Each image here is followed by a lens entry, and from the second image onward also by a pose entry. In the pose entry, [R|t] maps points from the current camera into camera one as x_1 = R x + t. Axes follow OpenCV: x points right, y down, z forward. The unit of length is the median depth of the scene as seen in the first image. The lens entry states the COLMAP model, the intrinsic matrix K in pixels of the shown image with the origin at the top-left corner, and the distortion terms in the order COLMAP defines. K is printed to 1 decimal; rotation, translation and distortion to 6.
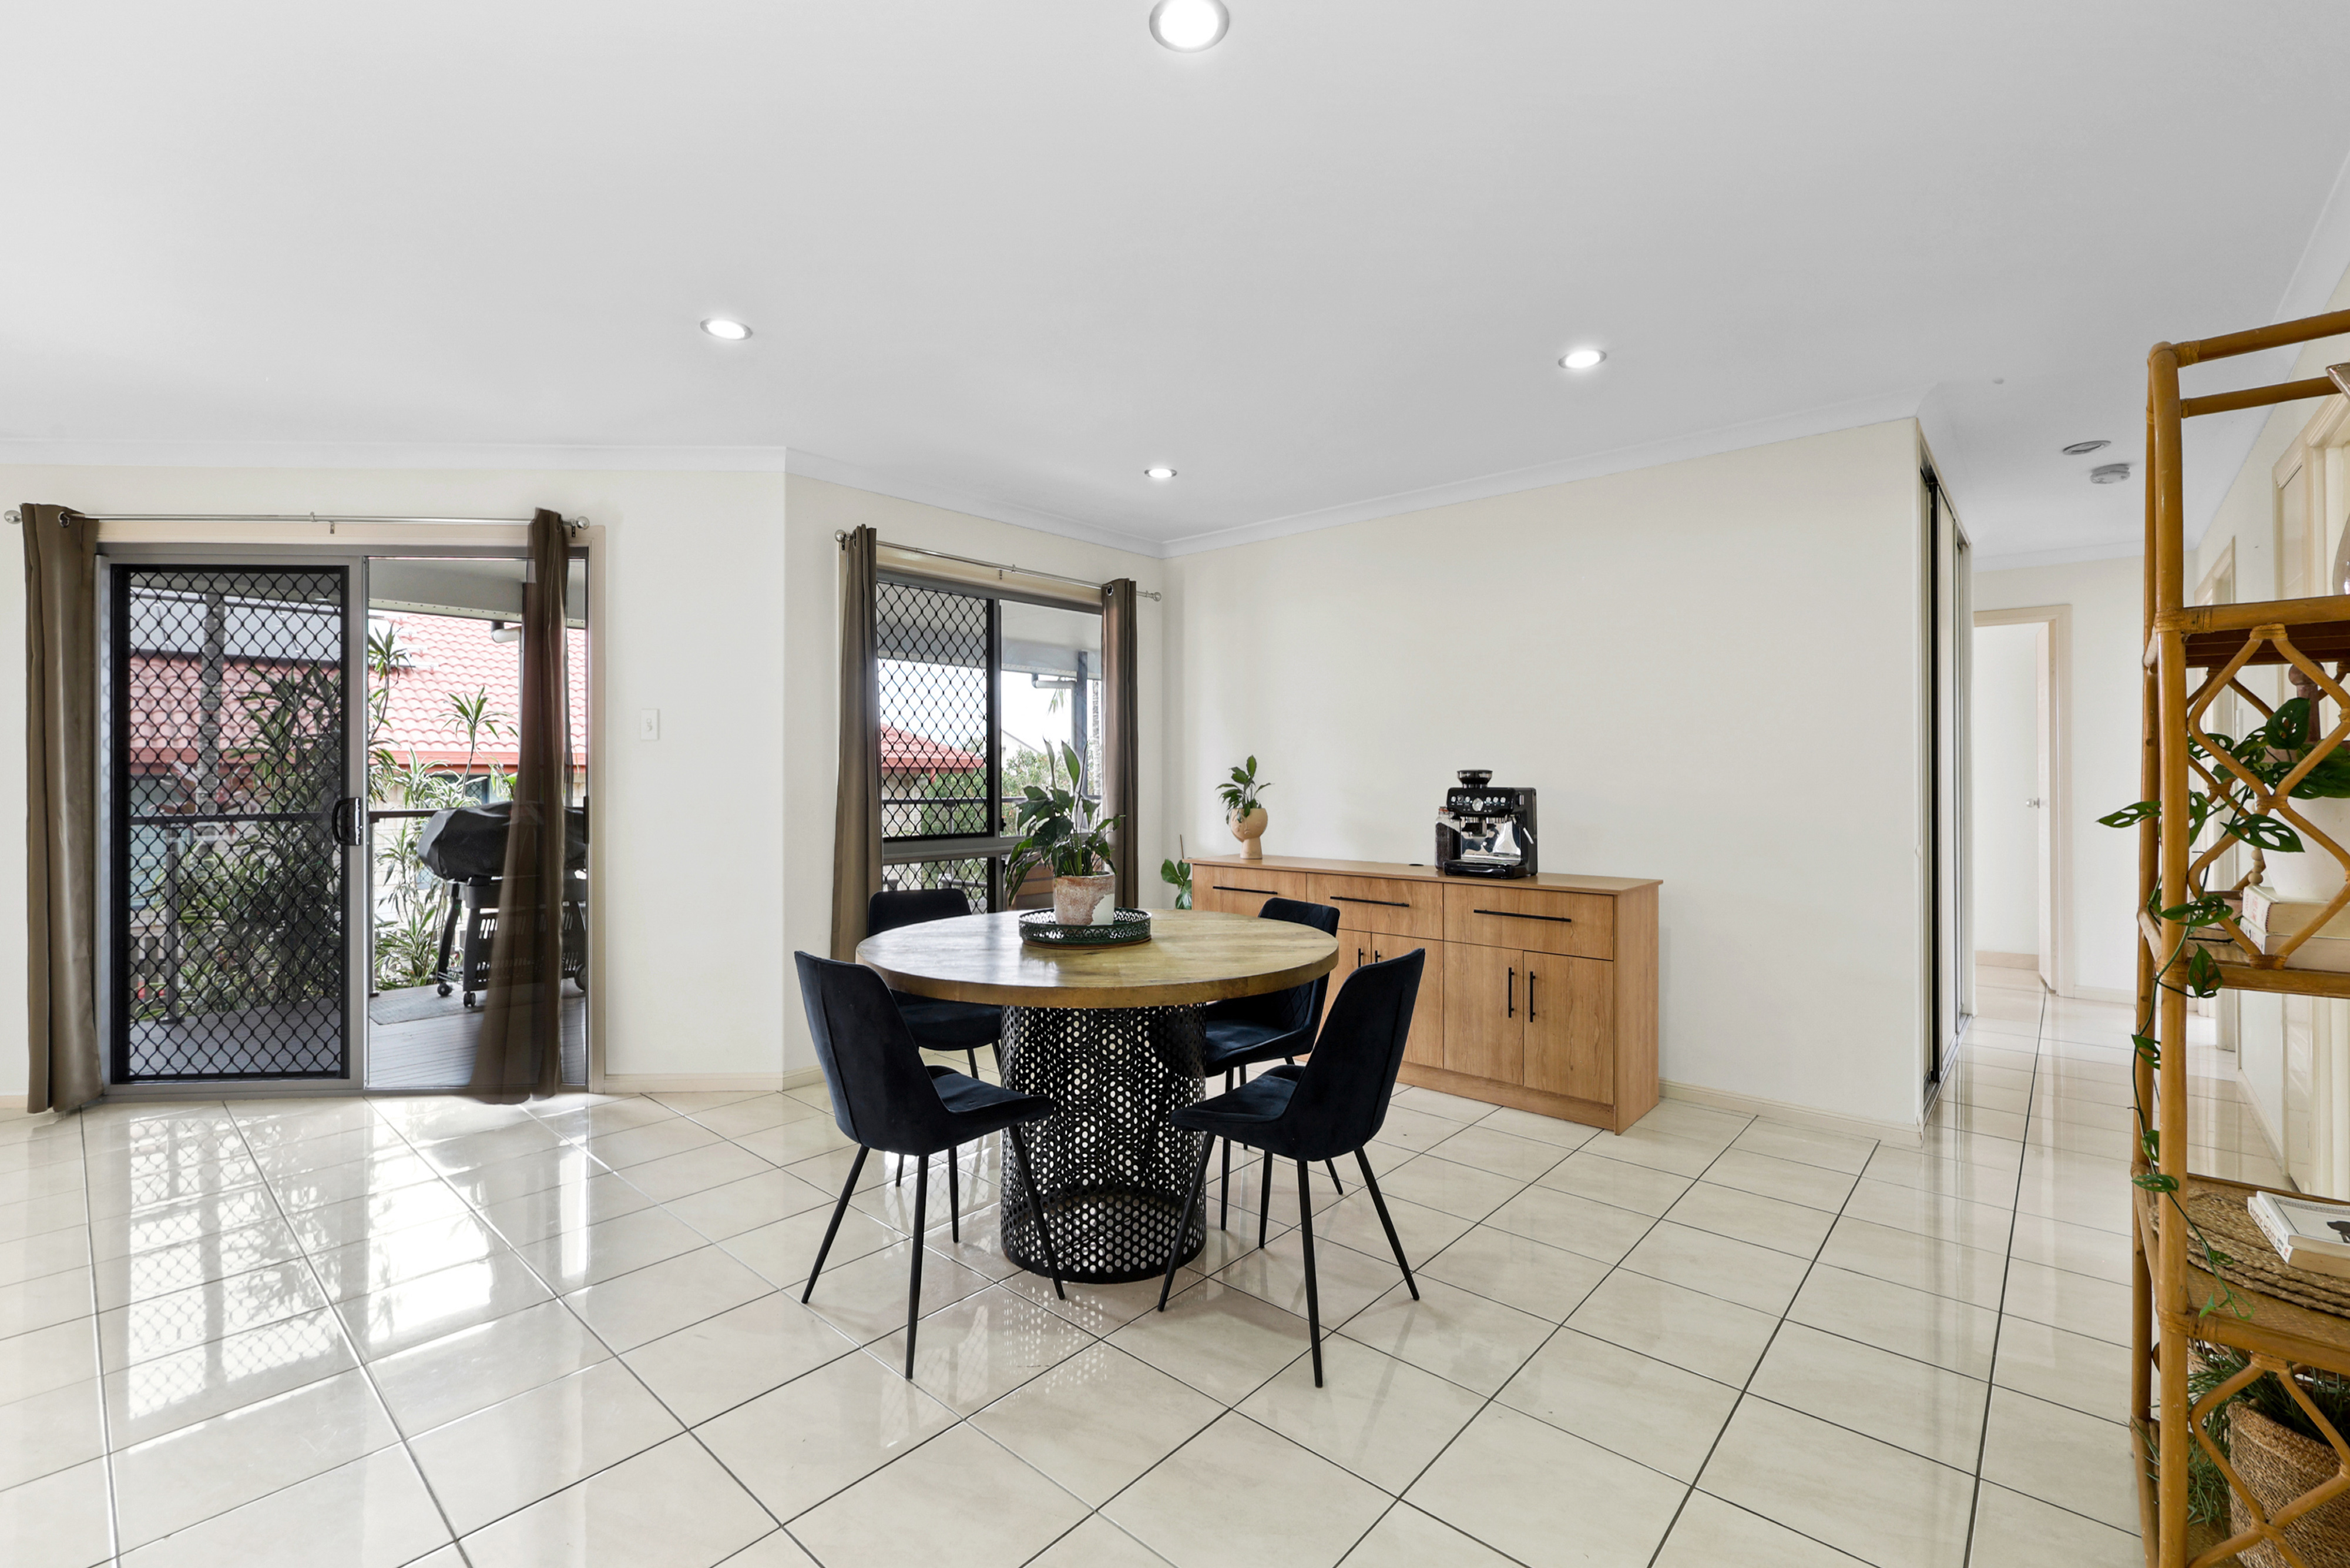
lens RADIAL K [[1028.1, 0, 1175.3], [0, 1028.1, 774.5], [0, 0, 1]] dist [-0.000265, 0.000099]
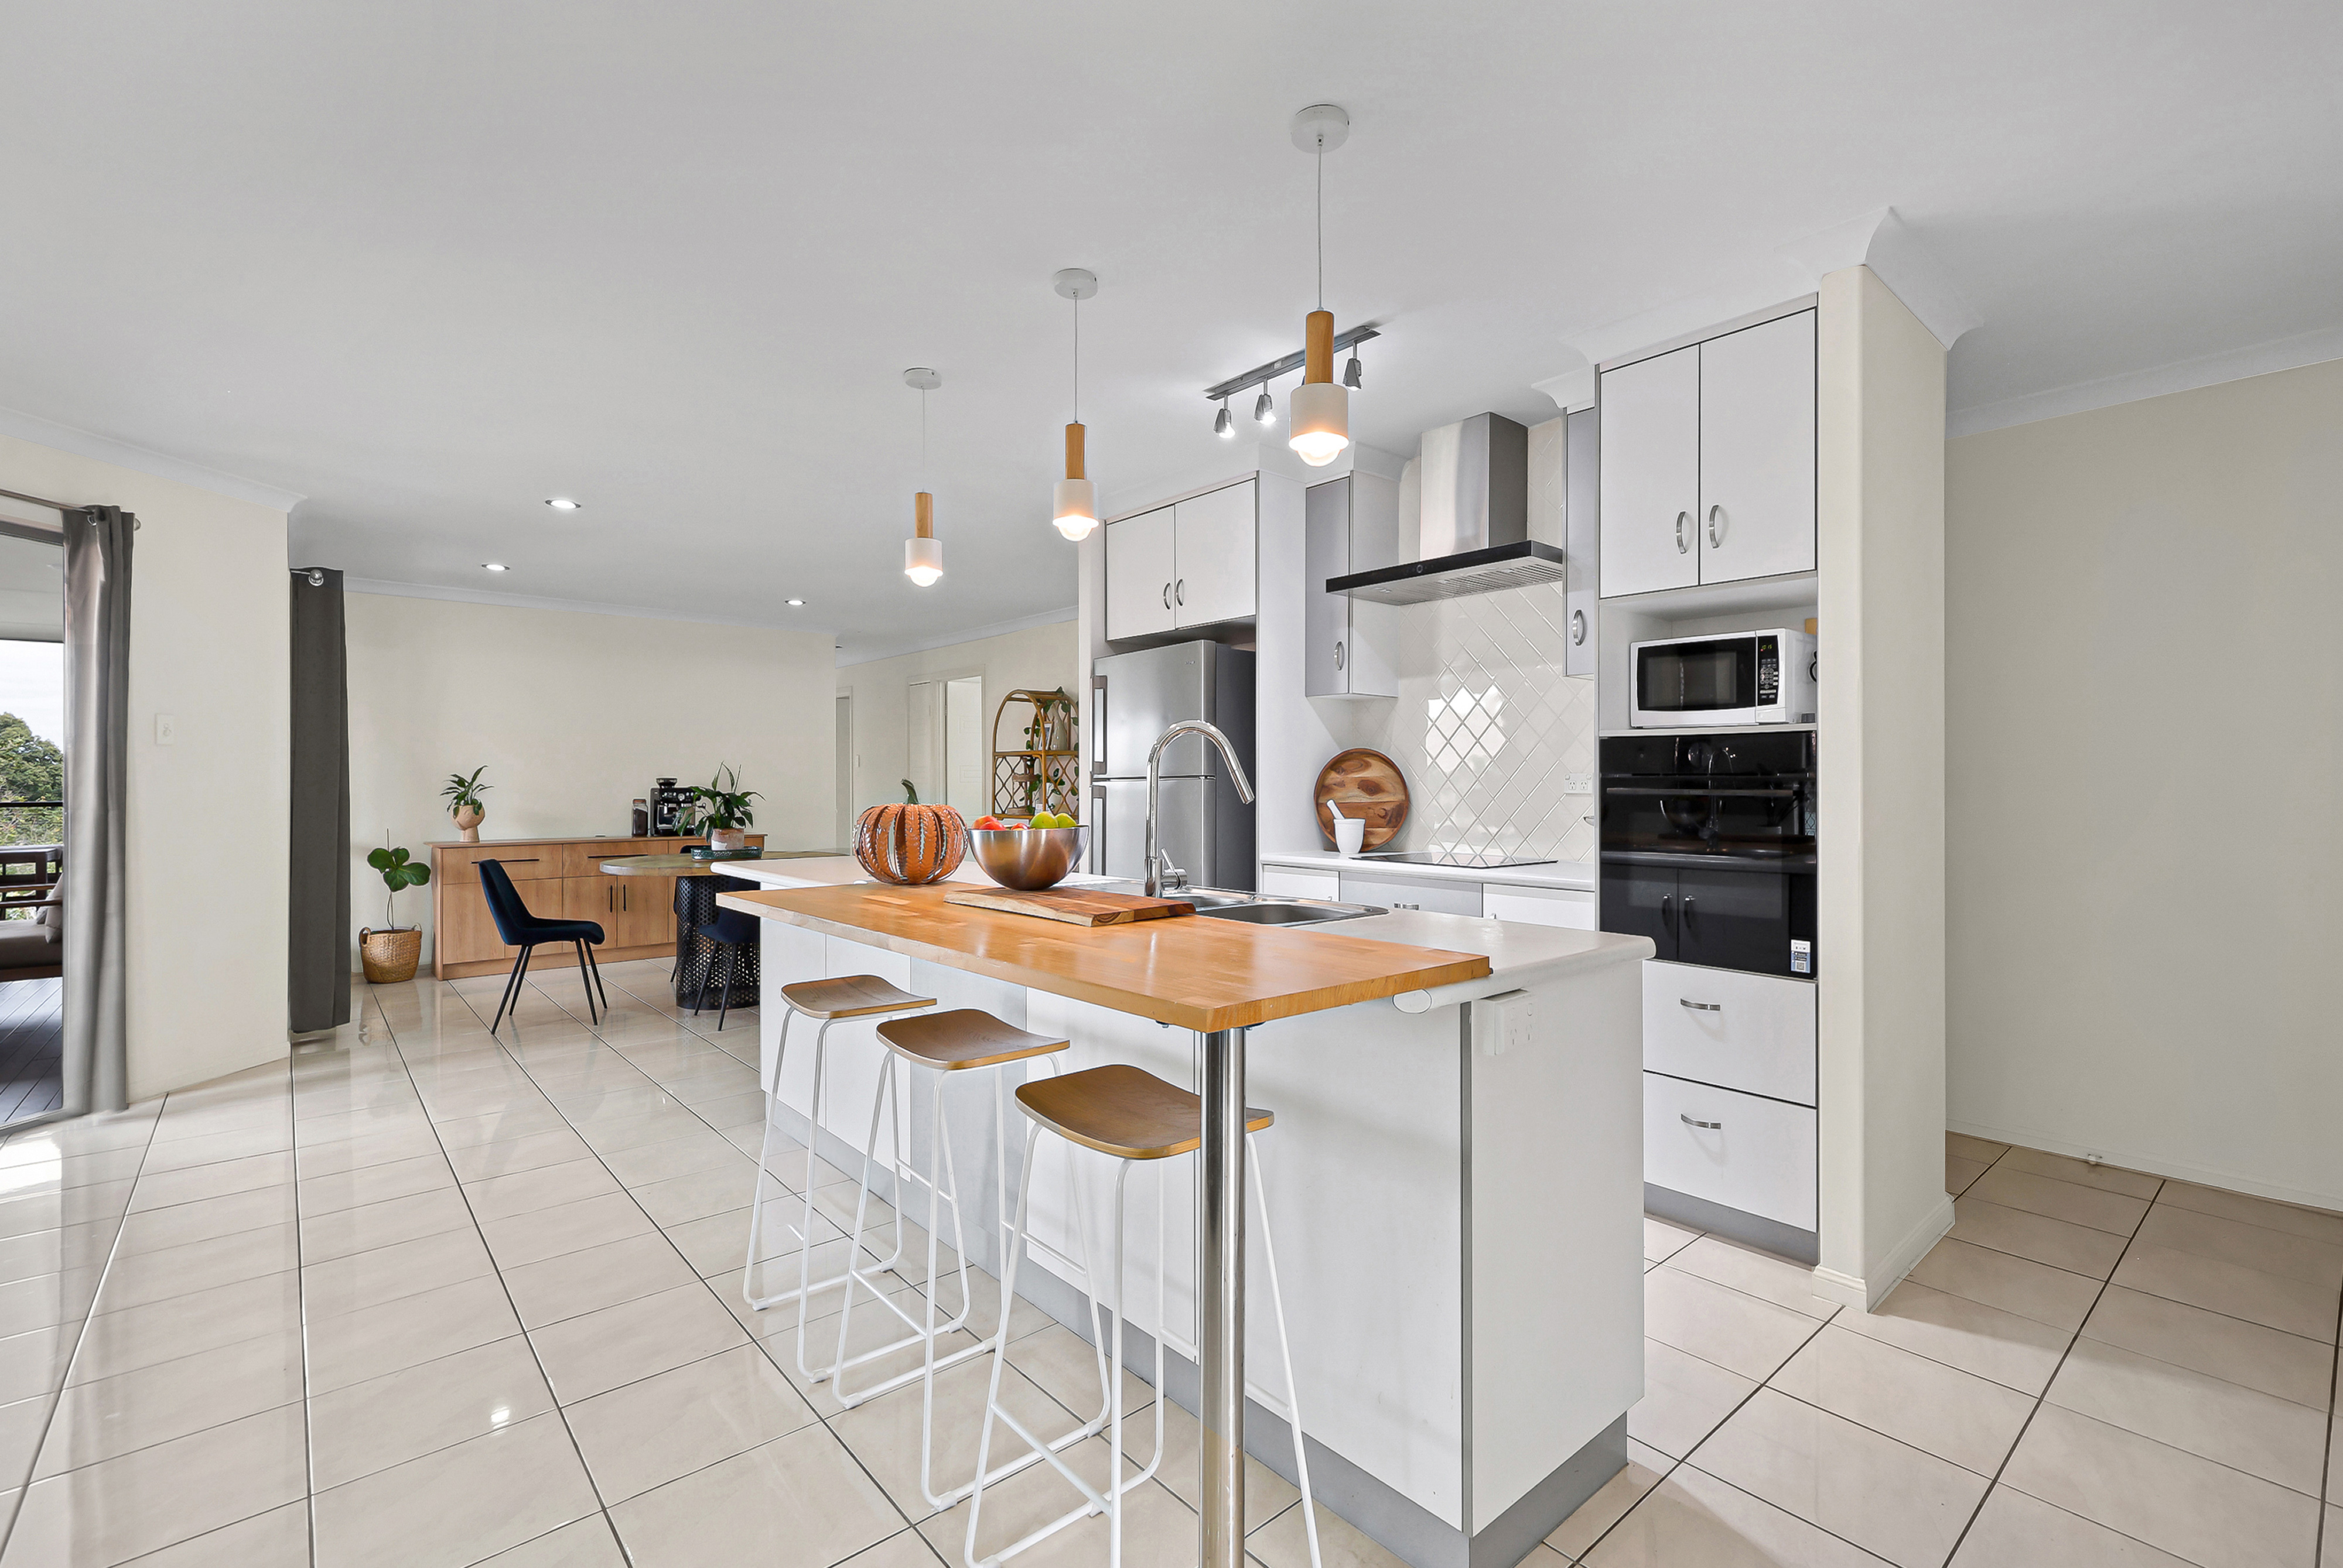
lens RADIAL K [[1025.1, 0, 1171.8], [0, 1025.1, 774.5], [0, 0, 1]] dist [-0.000265, 0.000099]
pose [[0.123848, 0.011452, 0.992235, -1.364779], [-0.001498, 0.999934, -0.011354, 0.007745], [-0.992300, -0.000080, 0.123857, -0.100913]]
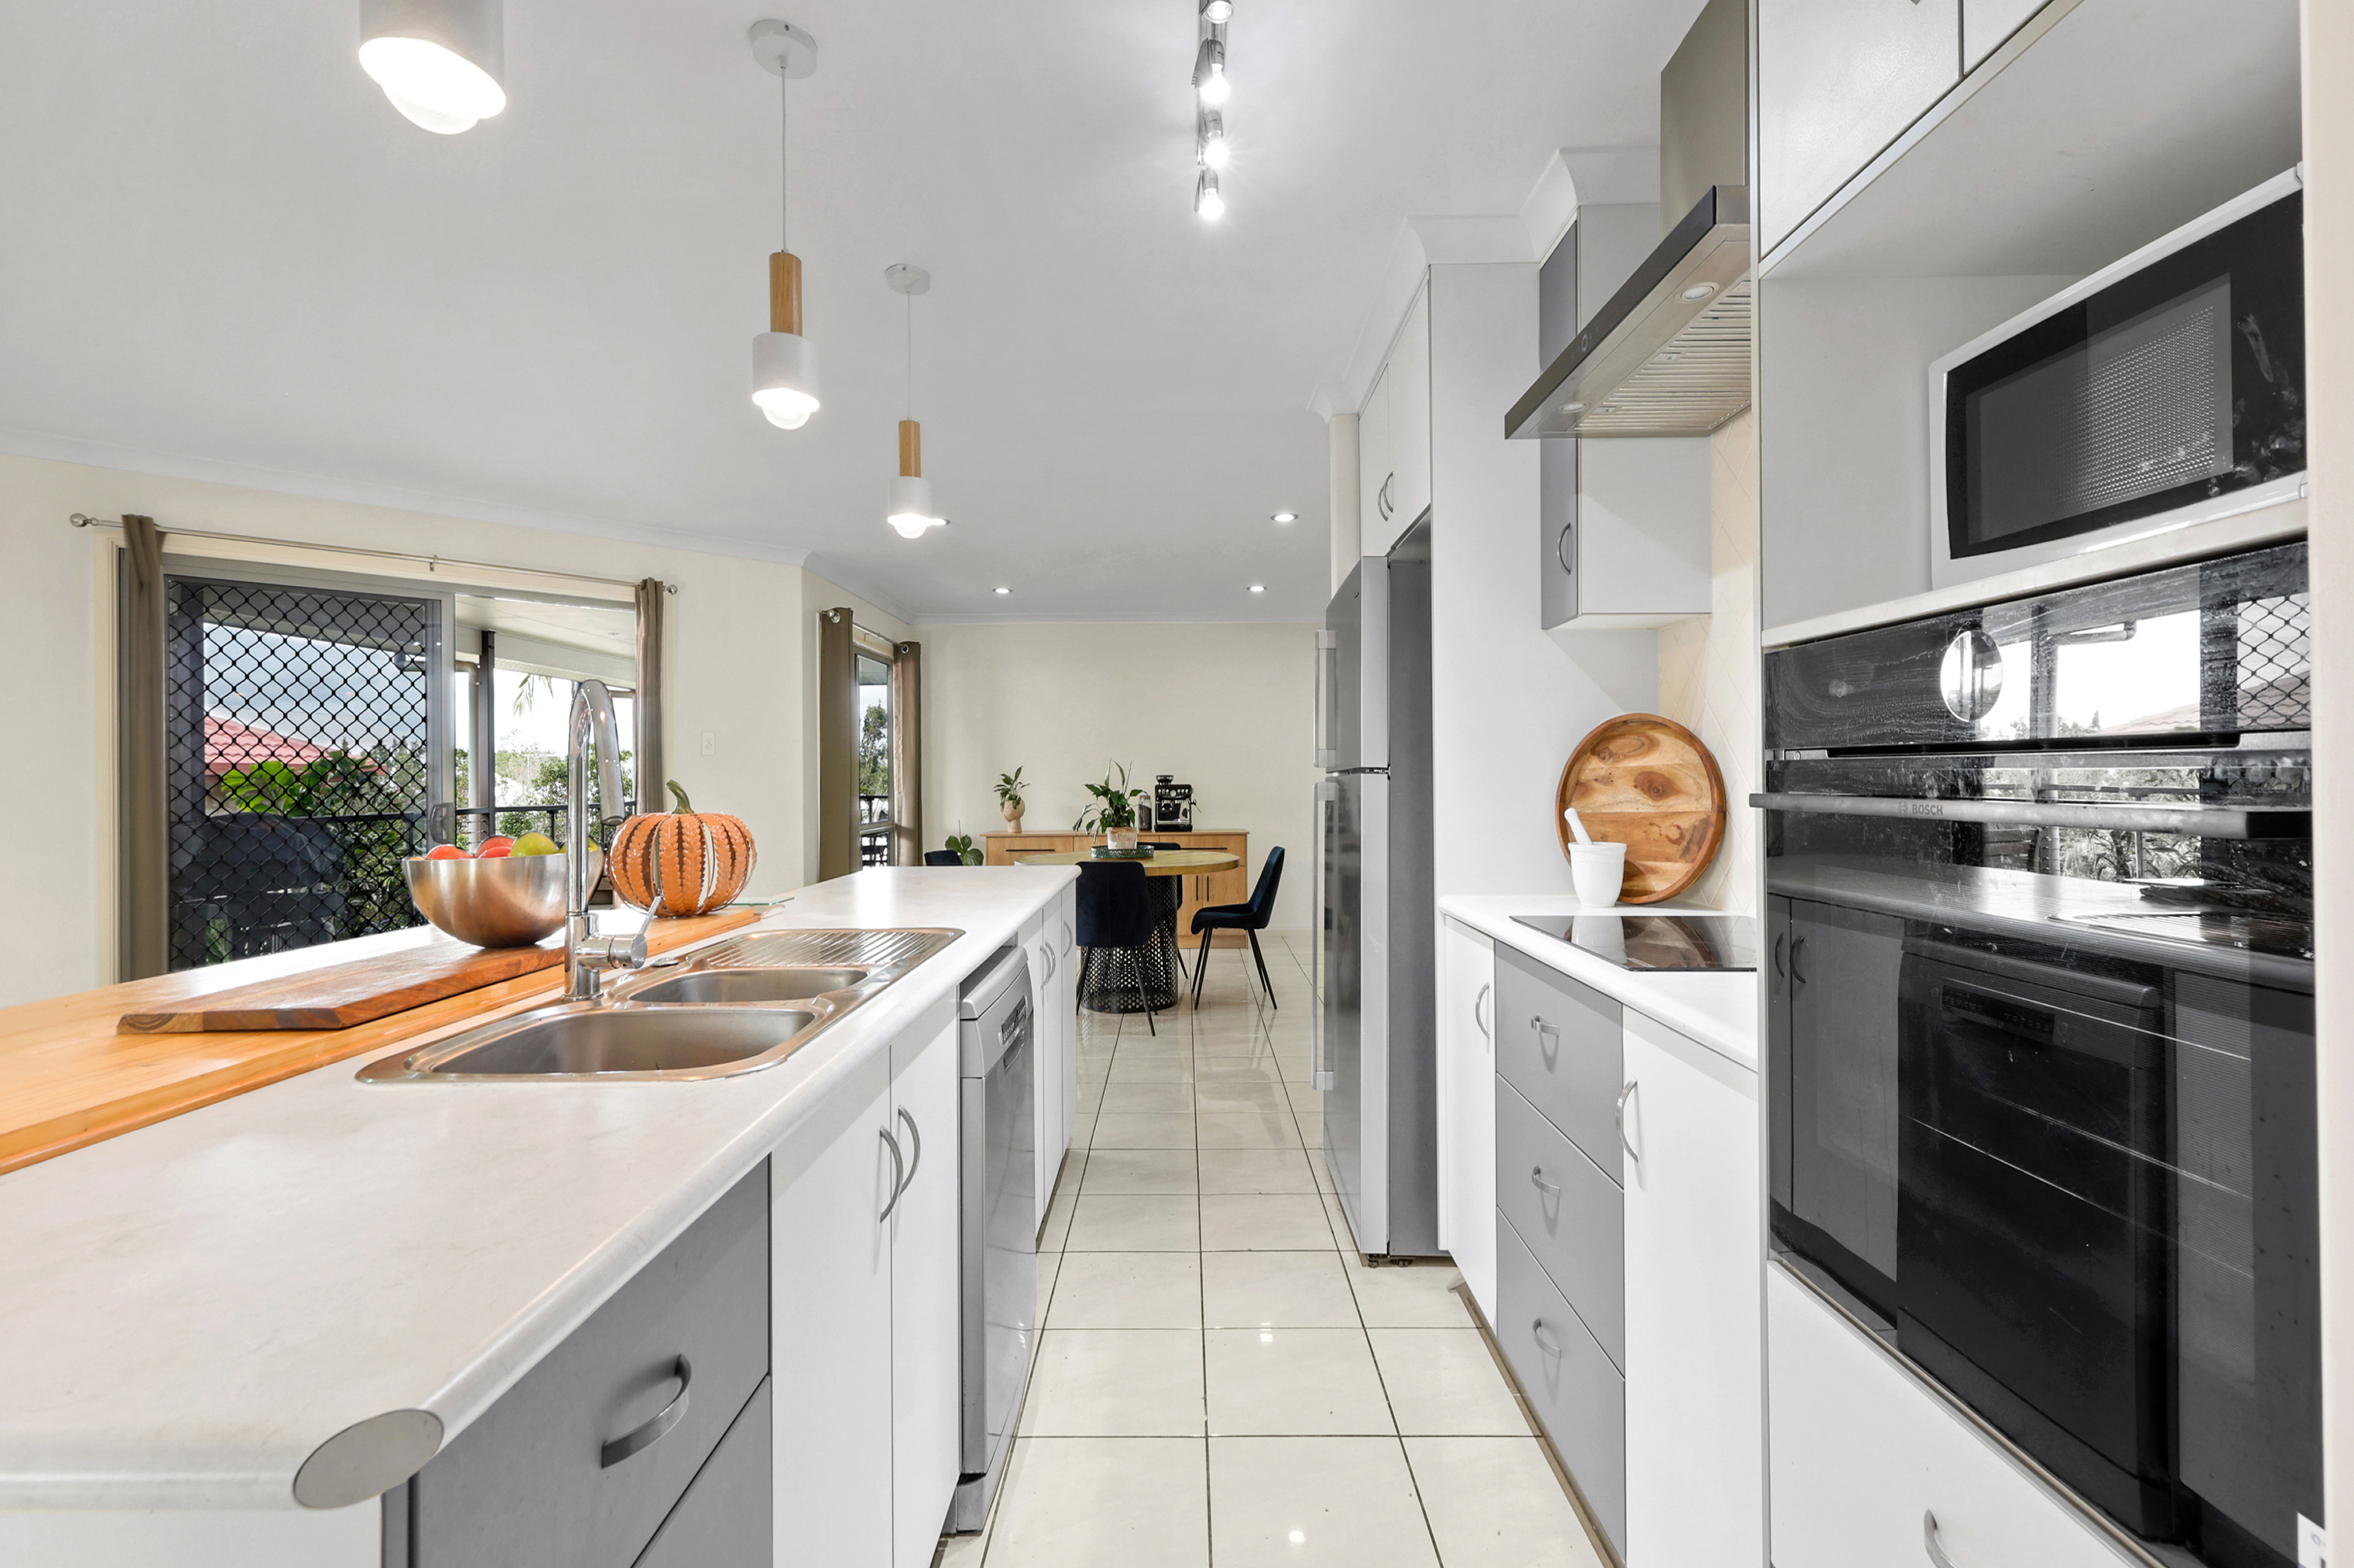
lens RADIAL K [[1029.8, 0, 1177.3], [0, 1029.8, 774.5], [0, 0, 1]] dist [-0.000265, 0.000099]
pose [[0.751992, -0.001696, 0.659170, -0.908712], [0.006777, 0.999964, -0.005158, 0.004238], [-0.659137, 0.008346, 0.751976, -0.395075]]
